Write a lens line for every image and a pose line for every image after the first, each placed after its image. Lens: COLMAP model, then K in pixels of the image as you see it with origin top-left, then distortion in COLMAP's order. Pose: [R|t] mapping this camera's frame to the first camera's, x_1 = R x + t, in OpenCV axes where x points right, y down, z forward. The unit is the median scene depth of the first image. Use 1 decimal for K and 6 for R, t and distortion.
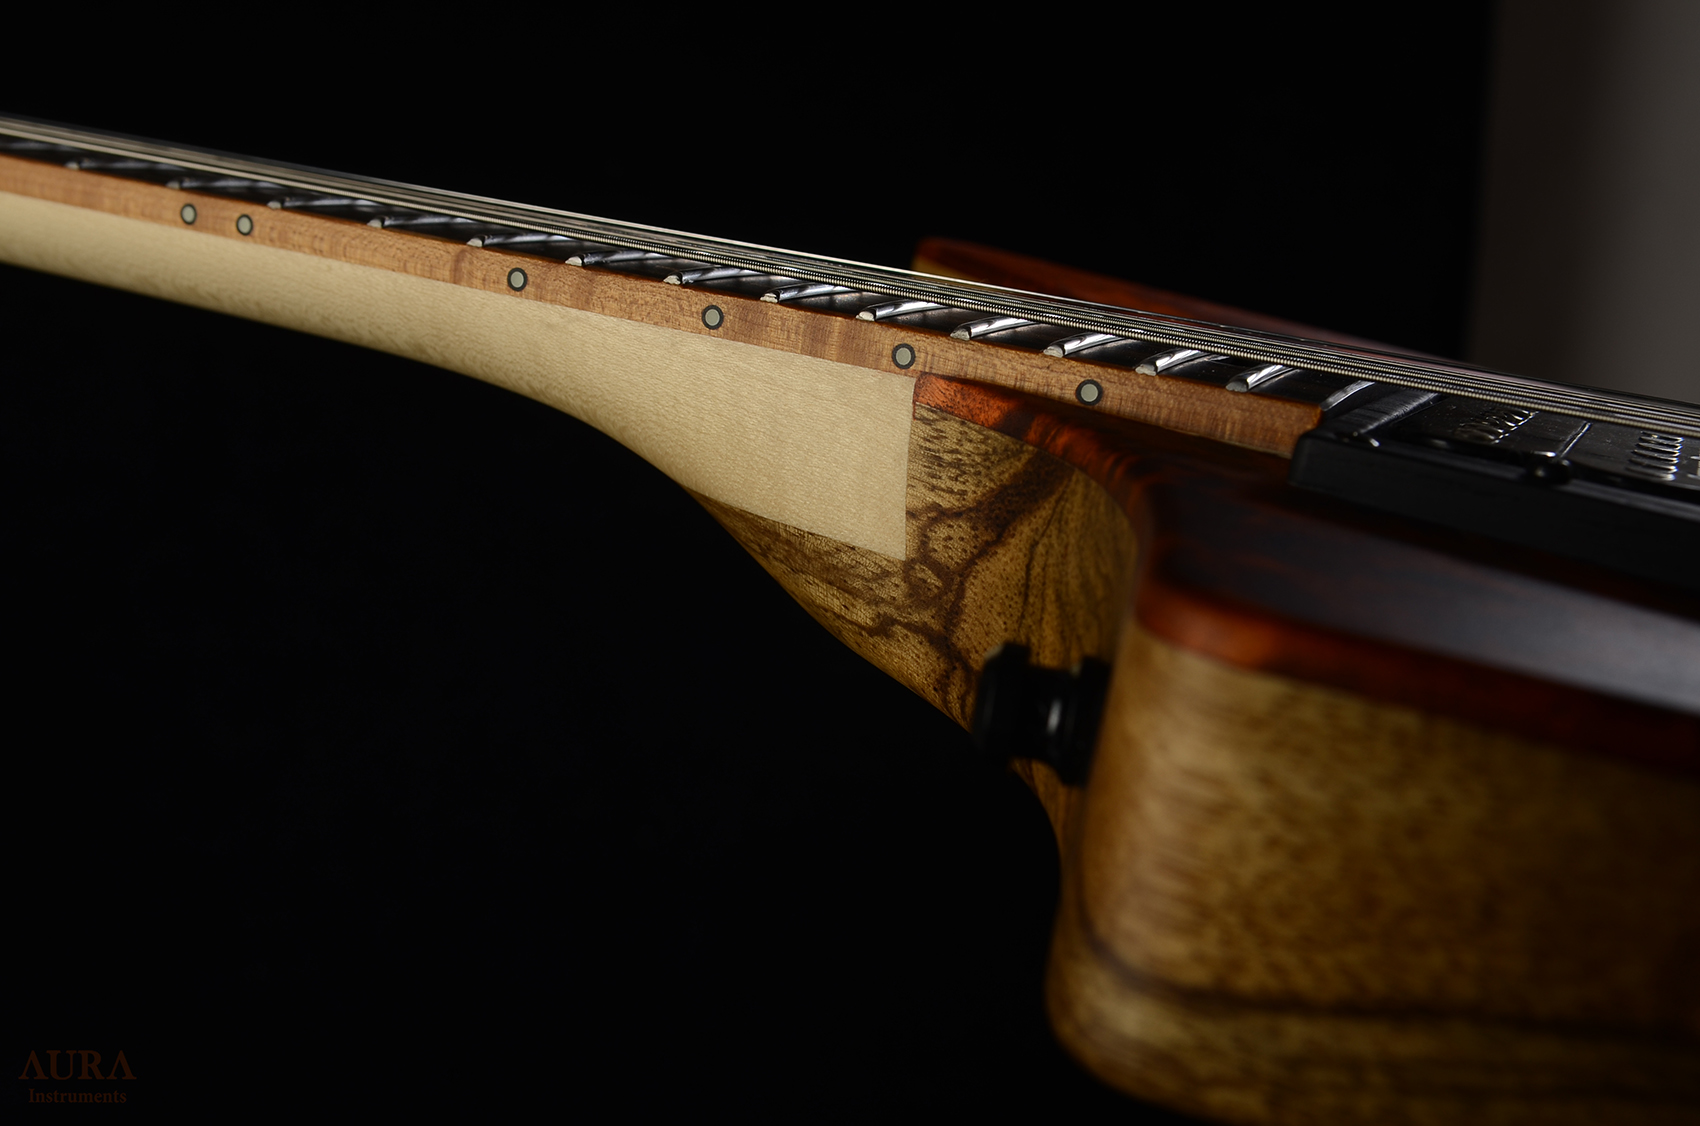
lens RADIAL K [[1894.2, 0, 848.9], [0, 1894.2, 560.6], [0, 0, 1]] dist [0.032933, 0.000000]
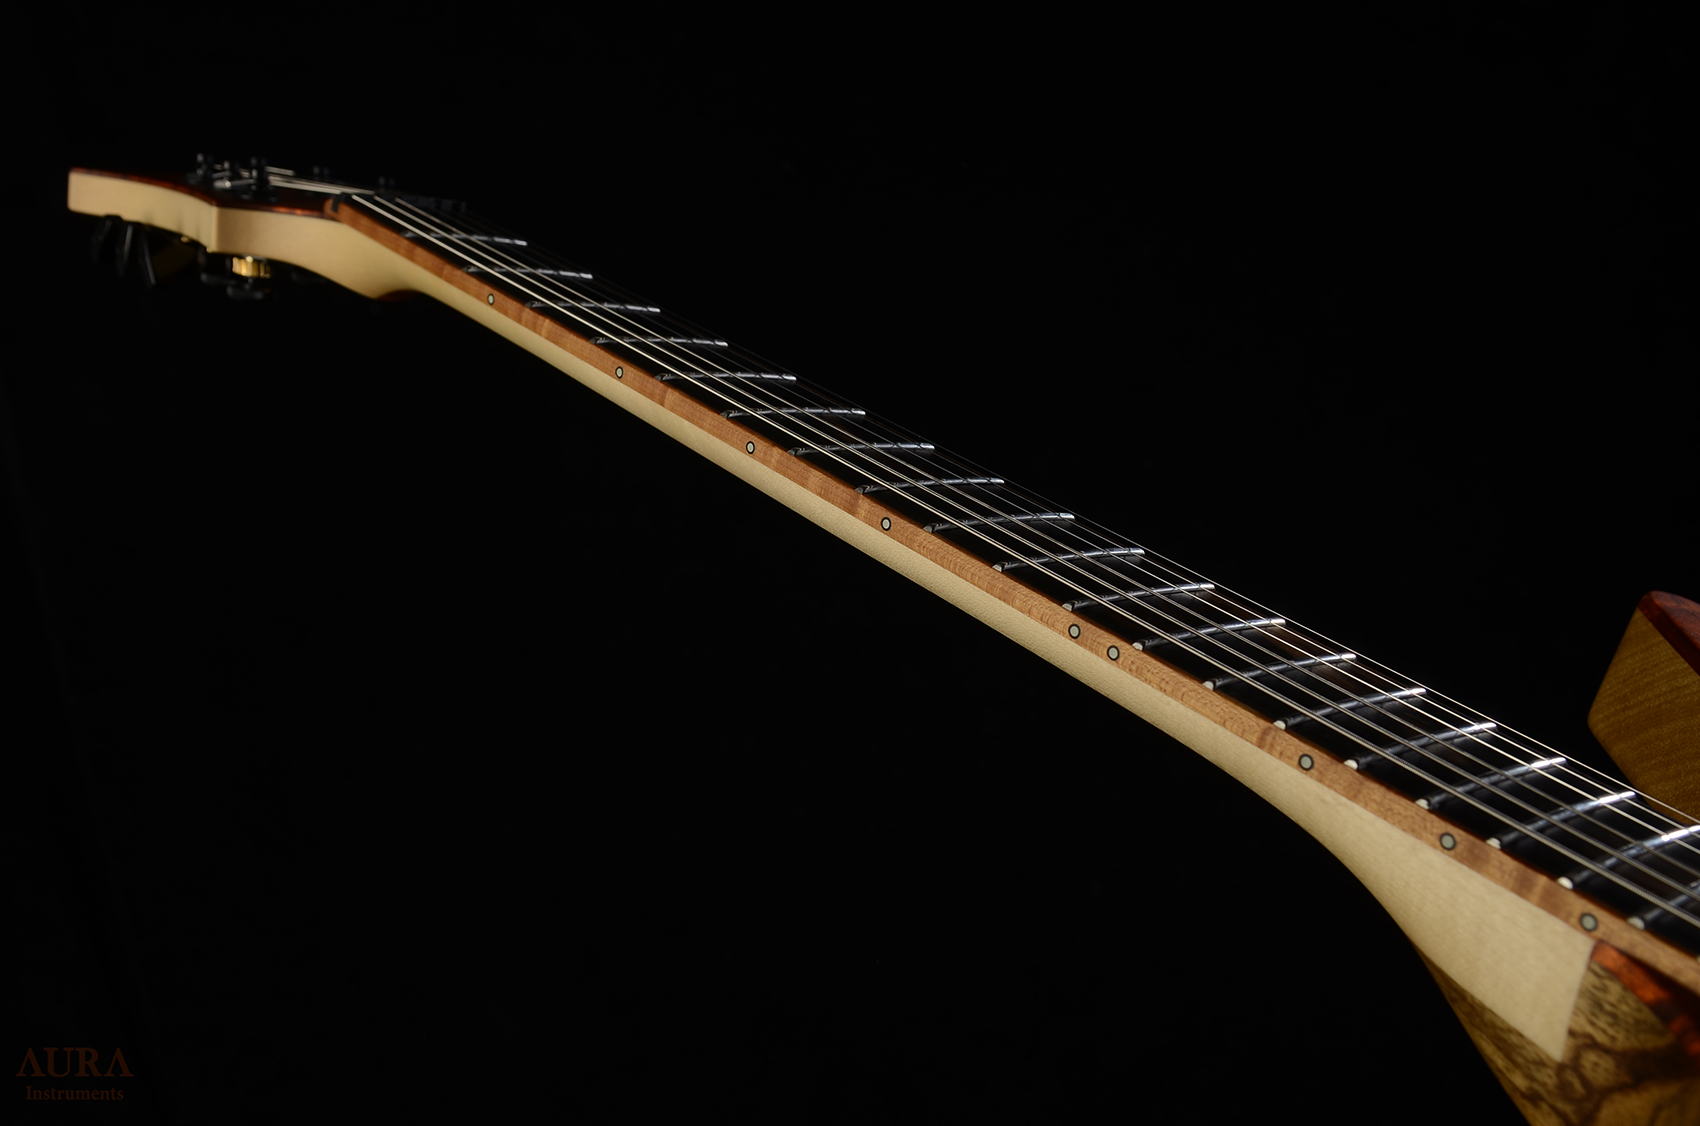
lens RADIAL K [[1982.6, 0, 843.4], [0, 1982.6, 570.3], [0, 0, 1]] dist [0.049510, 0.000000]
pose [[0.930371, 0.193467, -0.311417, -0.069523], [-0.175548, 0.980806, 0.084865, -0.377051], [0.321858, -0.024287, 0.946476, -0.512708]]
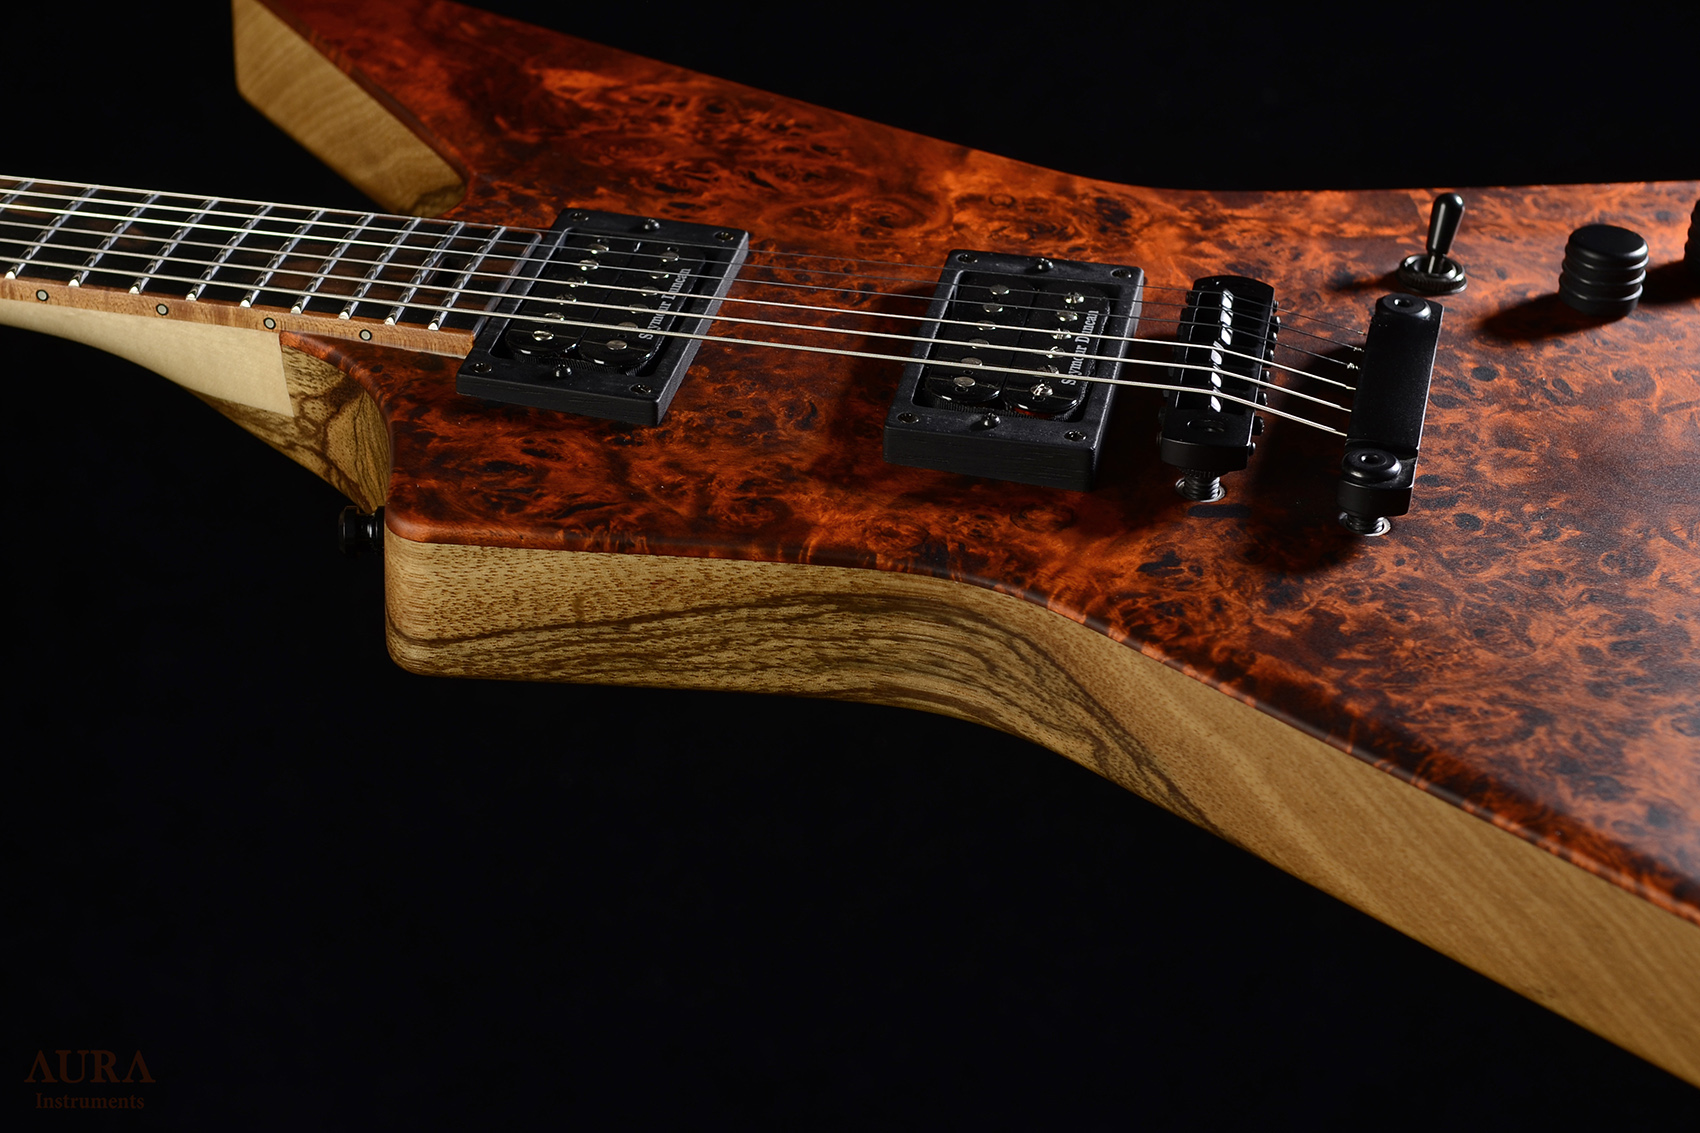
lens RADIAL K [[3348.1, 0, 852.5], [0, 3348.1, 560.0], [0, 0, 1]] dist [0.244007, 0.000000]
pose [[0.965993, -0.223482, 0.130048, 0.101225], [0.169289, 0.926811, 0.335206, -0.940371], [-0.195442, -0.301791, 0.933126, -2.434414]]
